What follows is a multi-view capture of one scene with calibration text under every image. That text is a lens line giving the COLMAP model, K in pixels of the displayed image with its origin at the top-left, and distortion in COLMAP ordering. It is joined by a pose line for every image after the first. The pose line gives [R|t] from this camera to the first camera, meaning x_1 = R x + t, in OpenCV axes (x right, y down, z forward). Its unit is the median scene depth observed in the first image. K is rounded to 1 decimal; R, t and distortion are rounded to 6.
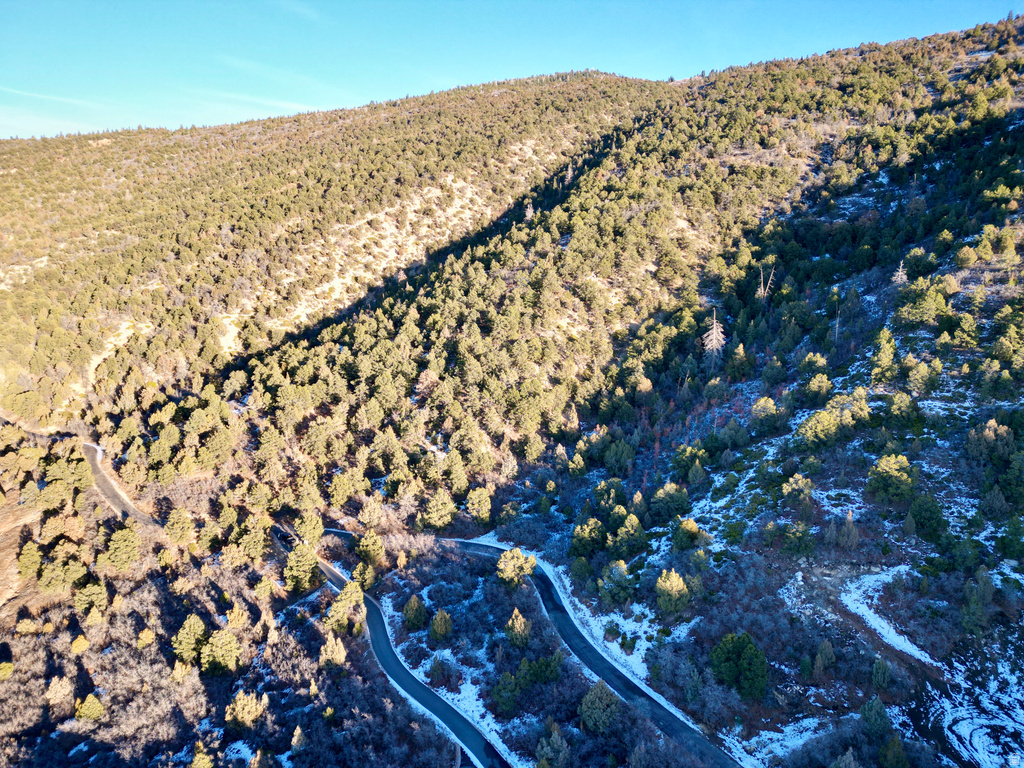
lens RADIAL K [[720.8, 0, 512.0], [0, 720.8, 389.2], [0, 0, 1]] dist [0.057011, -0.042616]
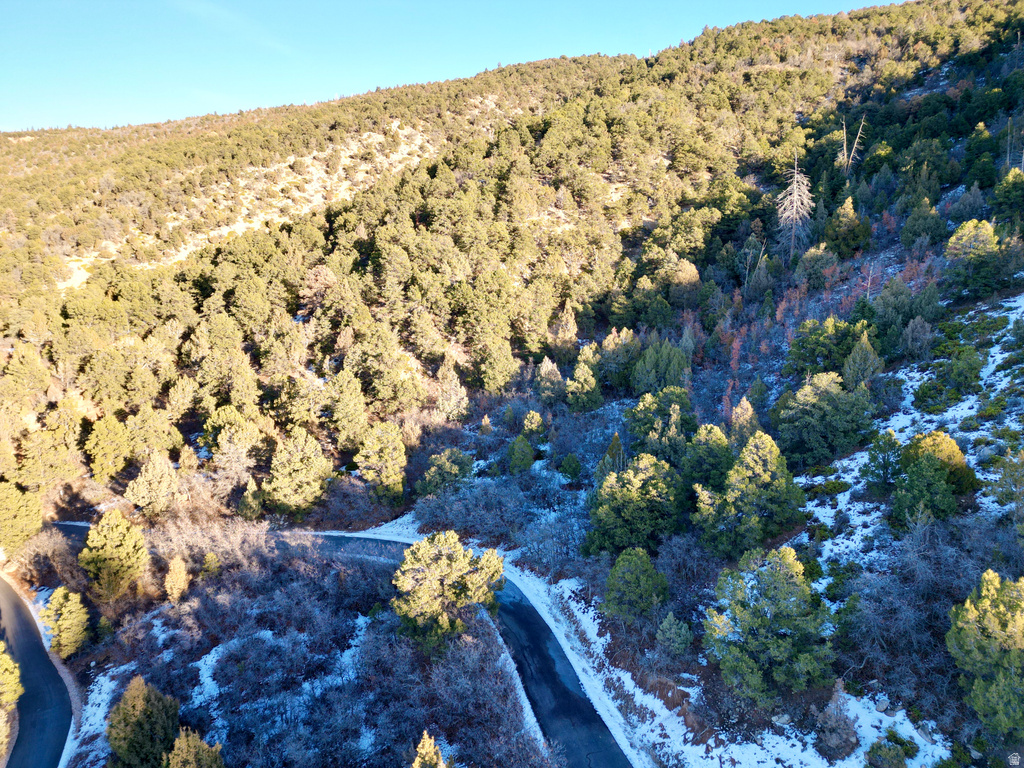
lens RADIAL K [[720.8, 0, 513.6], [0, 720.8, 383.9], [0, 0, 1]] dist [0.057011, -0.042616]
pose [[0.998856, -0.015243, 0.045332, 0.015682], [0.017386, 0.998732, -0.047255, 0.108317], [-0.044555, 0.047989, 0.997854, 0.419836]]
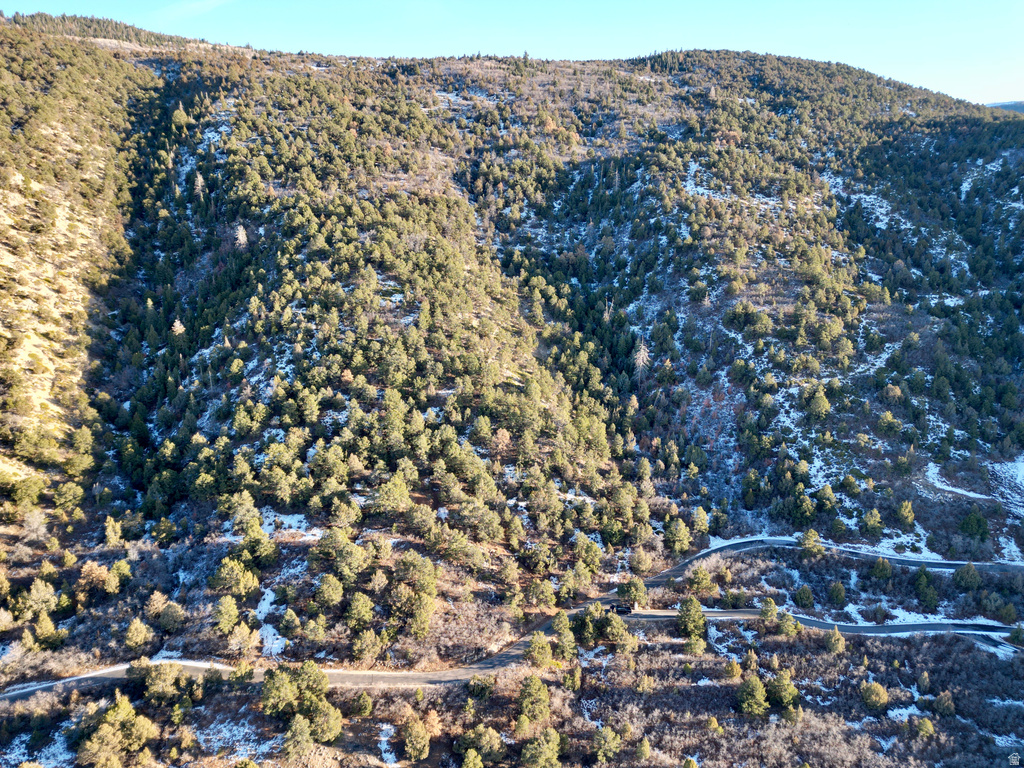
lens RADIAL K [[720.8, 0, 514.8], [0, 720.8, 388.2], [0, 0, 1]] dist [0.057011, -0.042616]
pose [[0.591582, -0.191670, 0.783130, -0.957065], [0.154677, 0.980269, 0.123075, -0.220749], [-0.791268, 0.048324, 0.609557, 0.368375]]
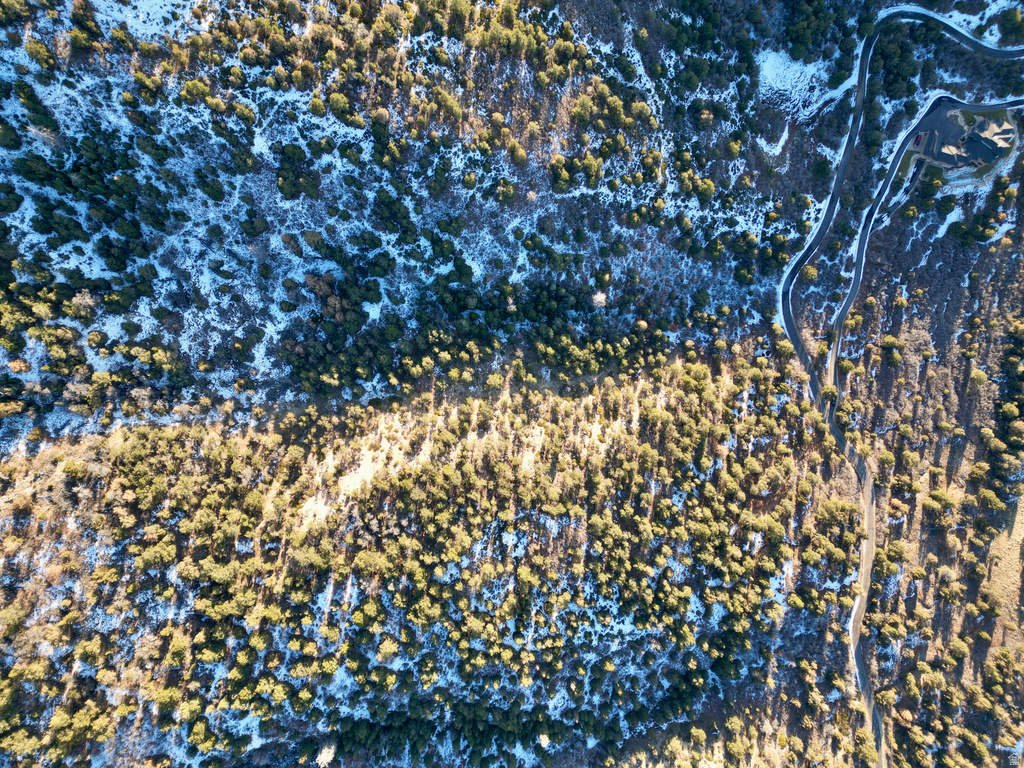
lens RADIAL K [[720.8, 0, 513.6], [0, 720.8, 382.5], [0, 0, 1]] dist [0.057011, -0.042616]
pose [[-0.694843, -0.719092, -0.009992, 0.301650], [0.144868, -0.153565, 0.977462, -1.545138], [-0.704420, 0.677734, 0.210877, 0.946880]]
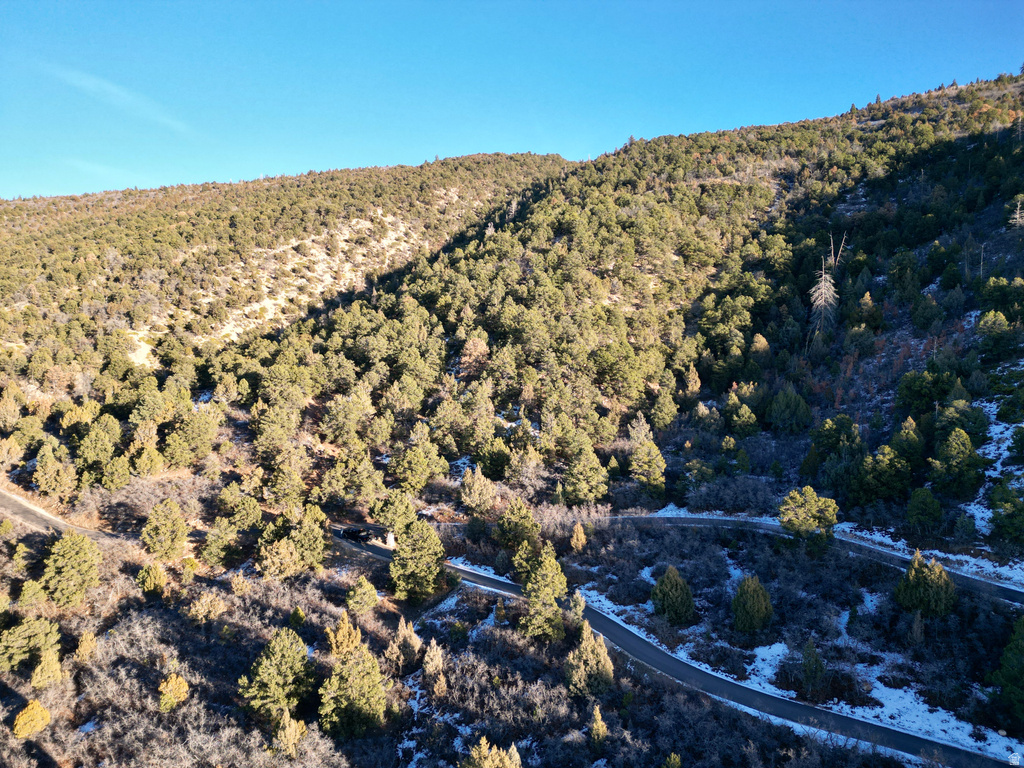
lens RADIAL K [[720.8, 0, 510.0], [0, 720.8, 382.3], [0, 0, 1]] dist [0.057011, -0.042616]
pose [[0.980697, -0.015030, 0.194955, -0.243760], [0.044134, 0.988327, -0.145817, 0.139652], [-0.190488, 0.151606, 0.969912, 0.276265]]
